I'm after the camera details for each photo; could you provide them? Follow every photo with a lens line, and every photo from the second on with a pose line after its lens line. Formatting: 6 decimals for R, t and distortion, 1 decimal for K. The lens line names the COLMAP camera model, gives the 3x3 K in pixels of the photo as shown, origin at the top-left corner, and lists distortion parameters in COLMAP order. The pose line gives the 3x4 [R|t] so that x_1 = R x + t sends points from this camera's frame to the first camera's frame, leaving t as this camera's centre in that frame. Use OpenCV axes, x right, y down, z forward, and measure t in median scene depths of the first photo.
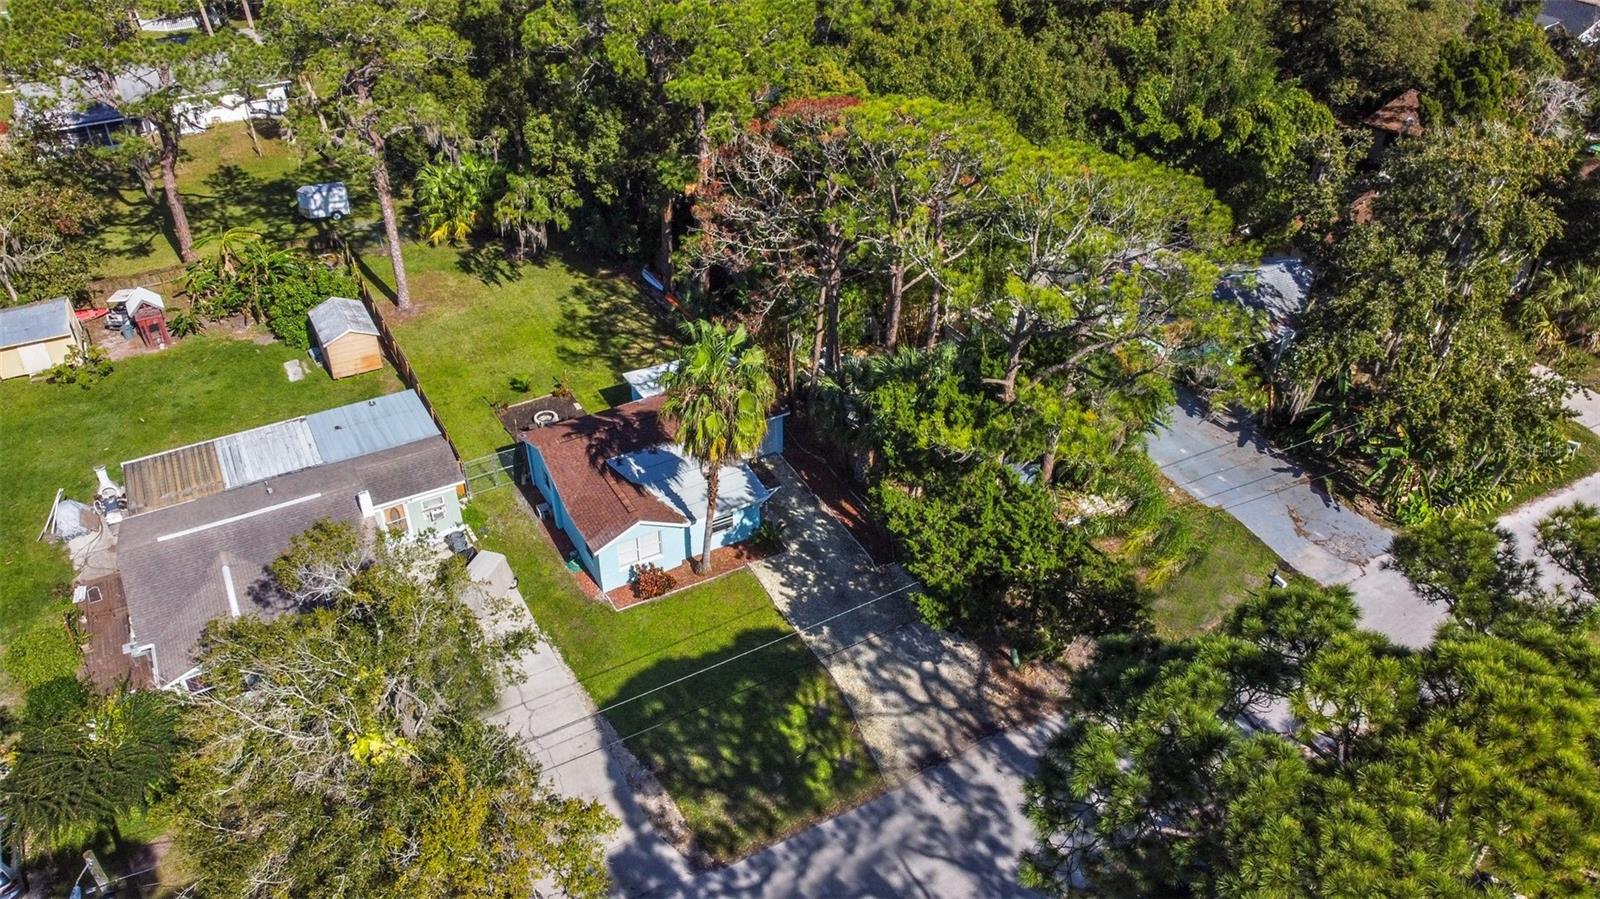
lens RADIAL K [[1218.9, 0, 800.0], [0, 1218.9, 449.5], [0, 0, 1]] dist [-0.006400, -0.011125]
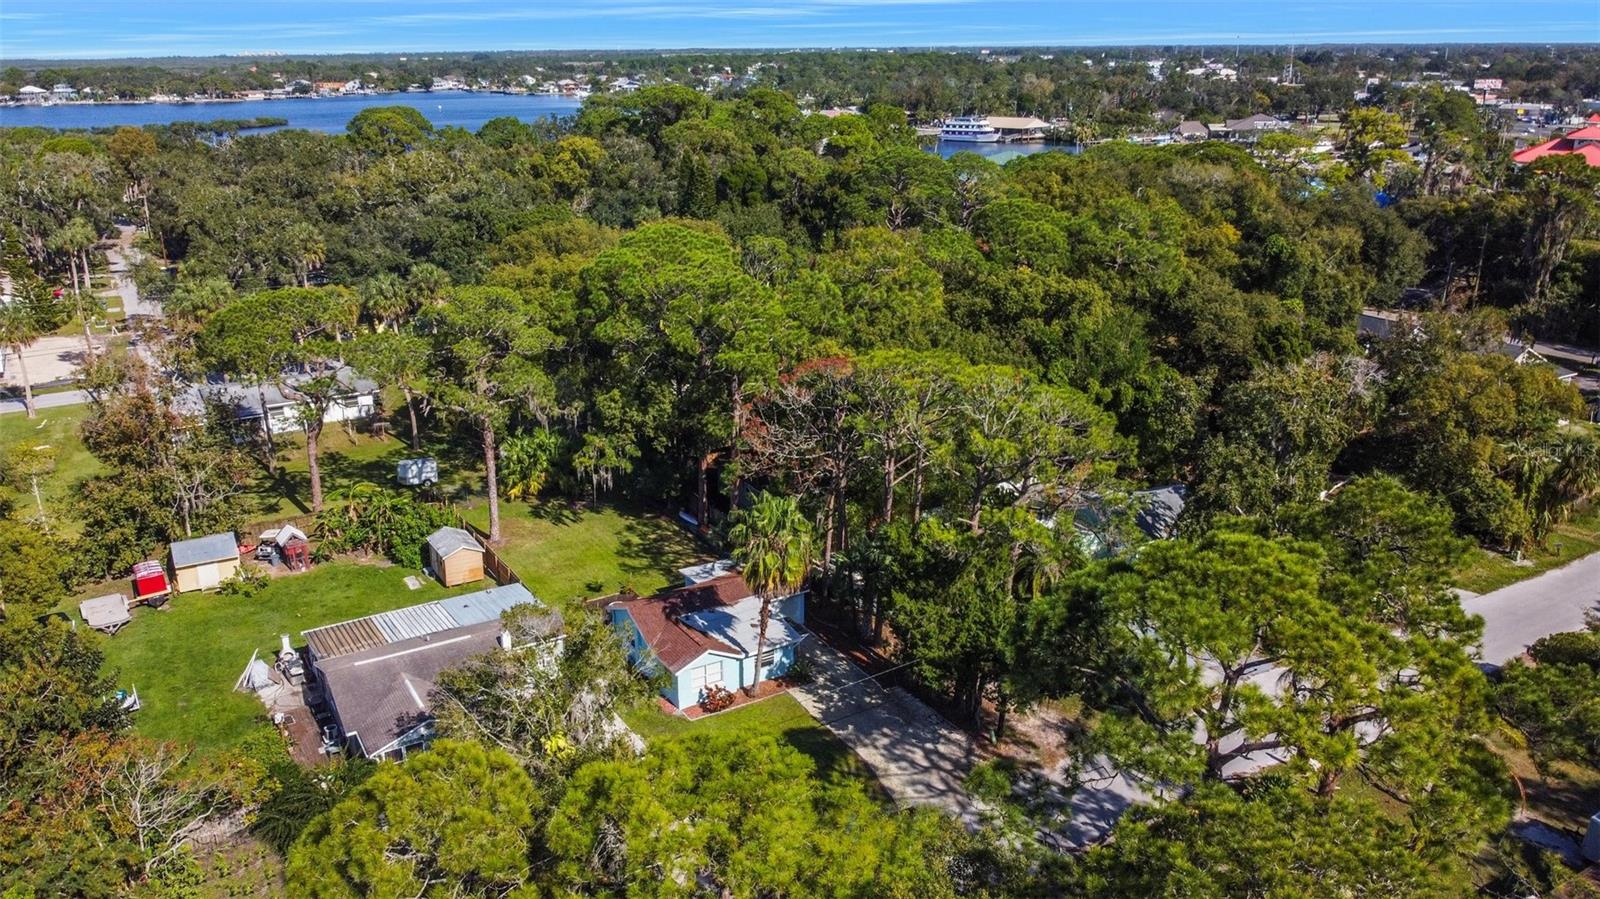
lens RADIAL K [[1218.9, 0, 800.0], [0, 1218.9, 449.5], [0, 0, 1]] dist [-0.006400, -0.011125]
pose [[0.998938, -0.016635, 0.042963, -0.068828], [0.028270, 0.957661, -0.286507, 0.189484], [-0.036378, 0.287418, 0.957114, -0.289439]]
